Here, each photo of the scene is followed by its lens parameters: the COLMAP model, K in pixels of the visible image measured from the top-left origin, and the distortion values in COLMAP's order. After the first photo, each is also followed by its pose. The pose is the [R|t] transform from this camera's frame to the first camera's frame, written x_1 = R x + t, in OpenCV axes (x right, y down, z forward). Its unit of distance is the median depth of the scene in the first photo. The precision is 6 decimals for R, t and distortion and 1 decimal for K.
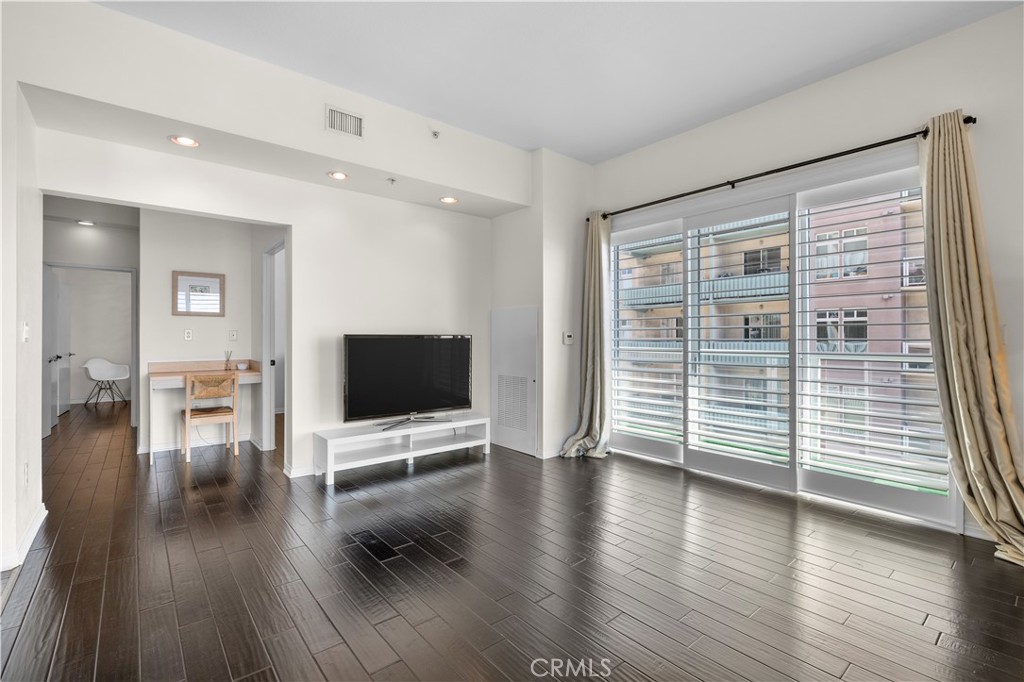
lens RADIAL K [[460.2, 0, 516.3], [0, 460.2, 337.7], [0, 0, 1]] dist [-0.008730, 0.000297]
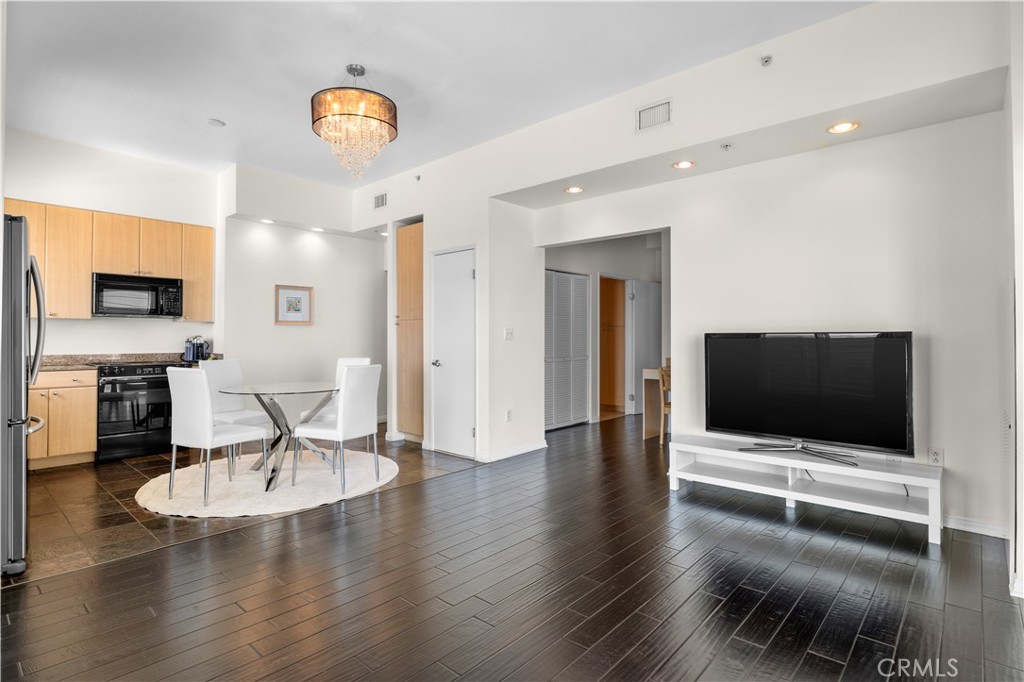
lens RADIAL K [[515.4, 0, 510.6], [0, 515.4, 334.6], [0, 0, 1]] dist [-0.006686, -0.000847]
pose [[0.139135, -0.006145, -0.990254, 0.537472], [0.002572, 0.999980, -0.005844, -0.000088], [0.990270, -0.001734, 0.139148, 0.446363]]
